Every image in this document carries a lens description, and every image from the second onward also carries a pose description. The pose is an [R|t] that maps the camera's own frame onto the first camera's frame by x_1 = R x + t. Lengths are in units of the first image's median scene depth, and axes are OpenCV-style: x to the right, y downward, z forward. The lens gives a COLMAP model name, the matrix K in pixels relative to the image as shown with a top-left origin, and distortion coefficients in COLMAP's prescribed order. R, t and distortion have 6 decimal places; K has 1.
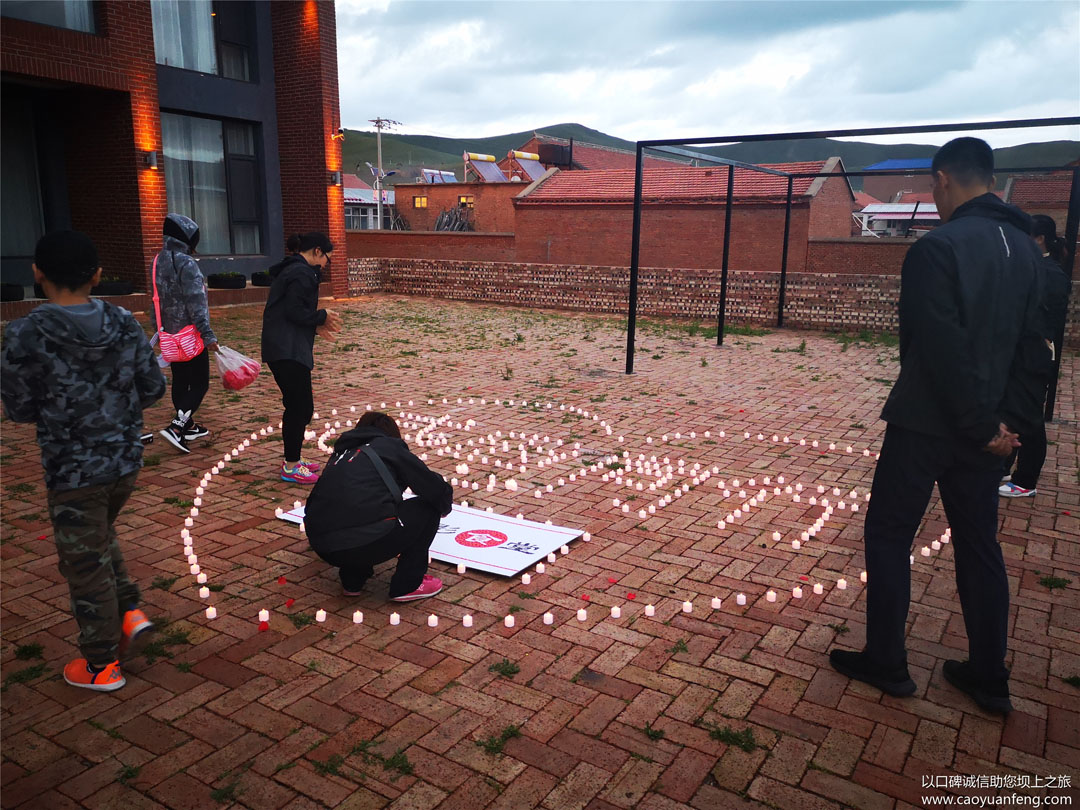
lens RADIAL K [[848.5, 0, 540.0], [0, 848.5, 405.0], [0, 0, 1]] dist [0.060062, -0.052760]
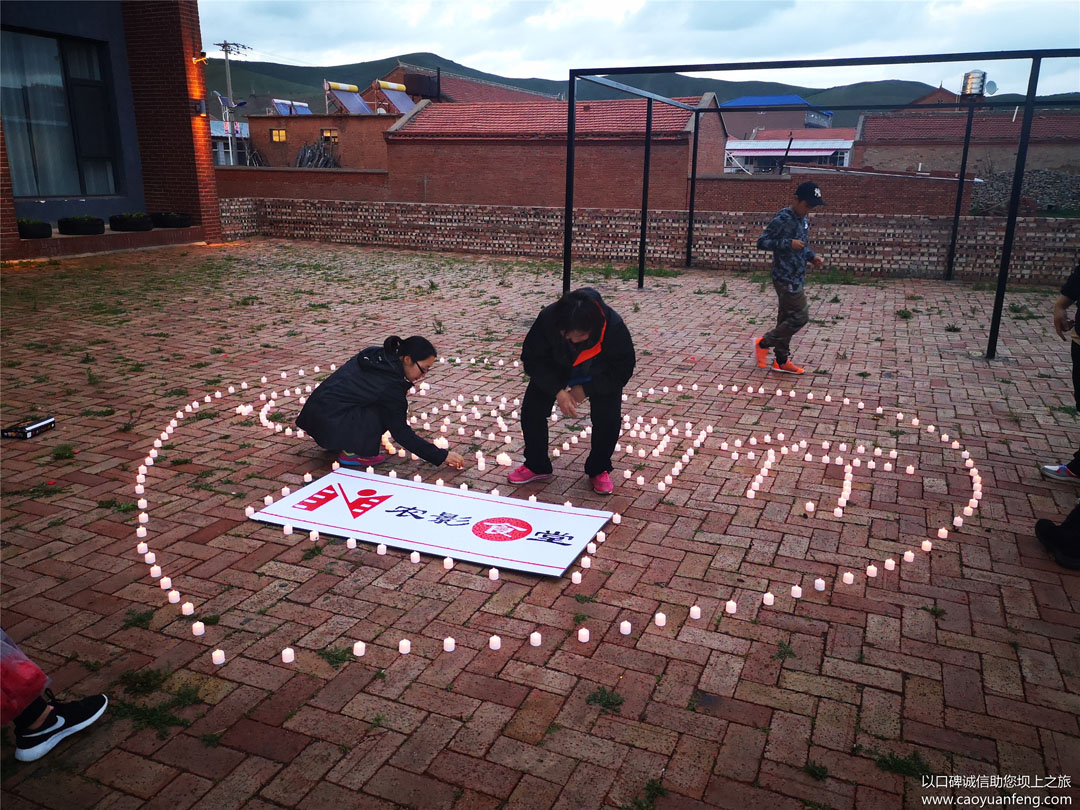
lens RADIAL K [[848.5, 0, 540.0], [0, 848.5, 405.0], [0, 0, 1]] dist [0.060062, -0.052760]
pose [[0.986822, -0.045832, 0.155183, -0.116607], [0.034836, 0.996734, 0.072849, -0.023582], [-0.158015, -0.066483, 0.985196, 0.103164]]
